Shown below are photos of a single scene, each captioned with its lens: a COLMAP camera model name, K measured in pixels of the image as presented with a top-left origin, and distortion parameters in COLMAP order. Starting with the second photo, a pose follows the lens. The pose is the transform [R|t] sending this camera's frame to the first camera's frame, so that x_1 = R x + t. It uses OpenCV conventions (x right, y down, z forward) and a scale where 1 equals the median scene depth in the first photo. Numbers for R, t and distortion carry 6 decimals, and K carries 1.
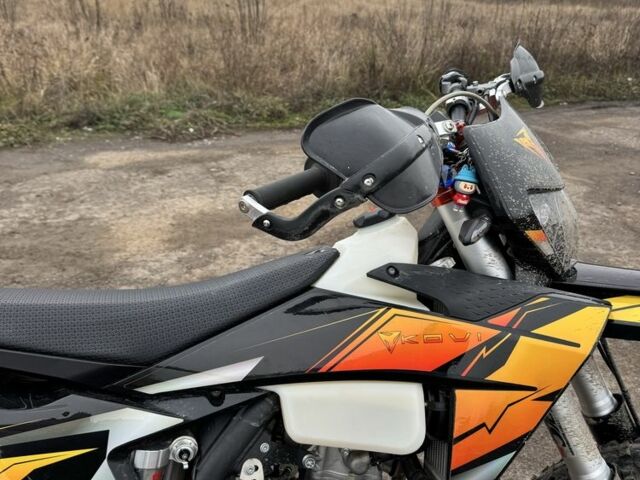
lens RADIAL K [[615.0, 0, 322.0], [0, 615.0, 238.1], [0, 0, 1]] dist [0.115975, -0.222654]
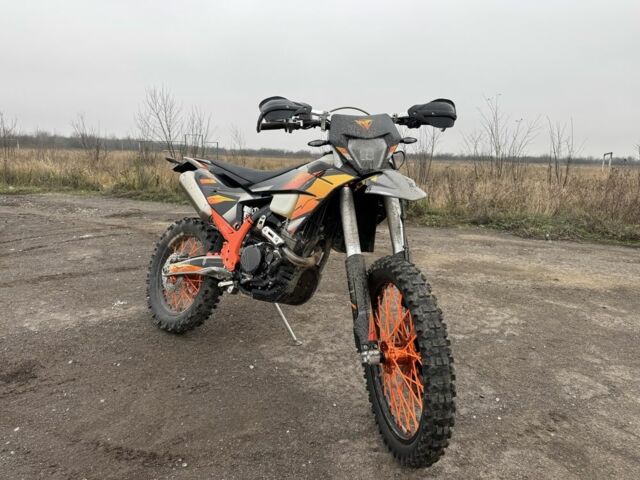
lens RADIAL K [[463.3, 0, 320.4], [0, 463.3, 234.5], [0, 0, 1]] dist [0.072146, -0.099567]
pose [[0.614698, 0.148478, -0.774662, 0.367624], [-0.334391, 0.938553, -0.085450, 0.104831], [0.714374, 0.311565, 0.626576, -0.051510]]
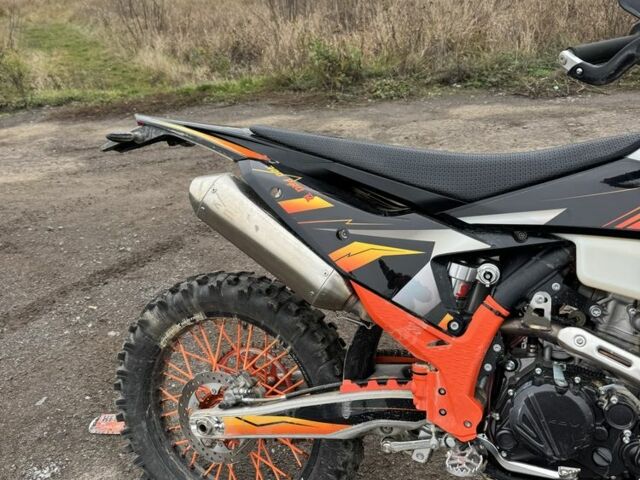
lens RADIAL K [[615.0, 0, 322.0], [0, 615.0, 238.1], [0, 0, 1]] dist [0.115975, -0.222654]
pose [[0.844151, 0.153570, -0.513639, 0.024497], [-0.132936, 0.988132, 0.076961, 0.040851], [0.519362, 0.003315, 0.854548, -0.048213]]
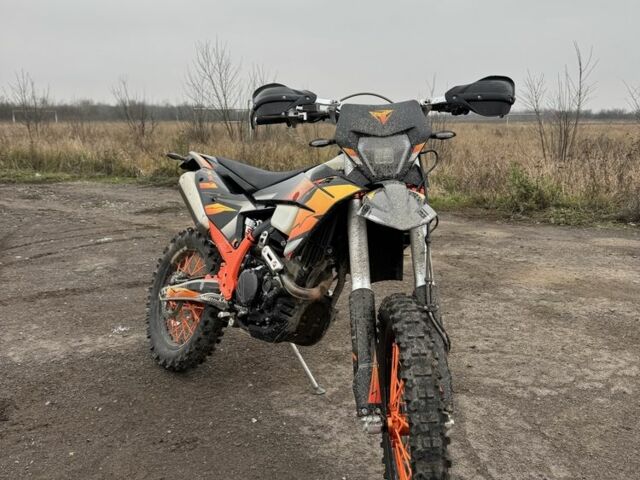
lens RADIAL K [[615.0, 0, 322.0], [0, 615.0, 238.1], [0, 0, 1]] dist [0.115975, -0.222654]
pose [[0.471424, 0.165933, -0.866156, 0.413980], [-0.344624, 0.938709, -0.007737, 0.060660], [0.811785, 0.302145, 0.499714, -0.014134]]
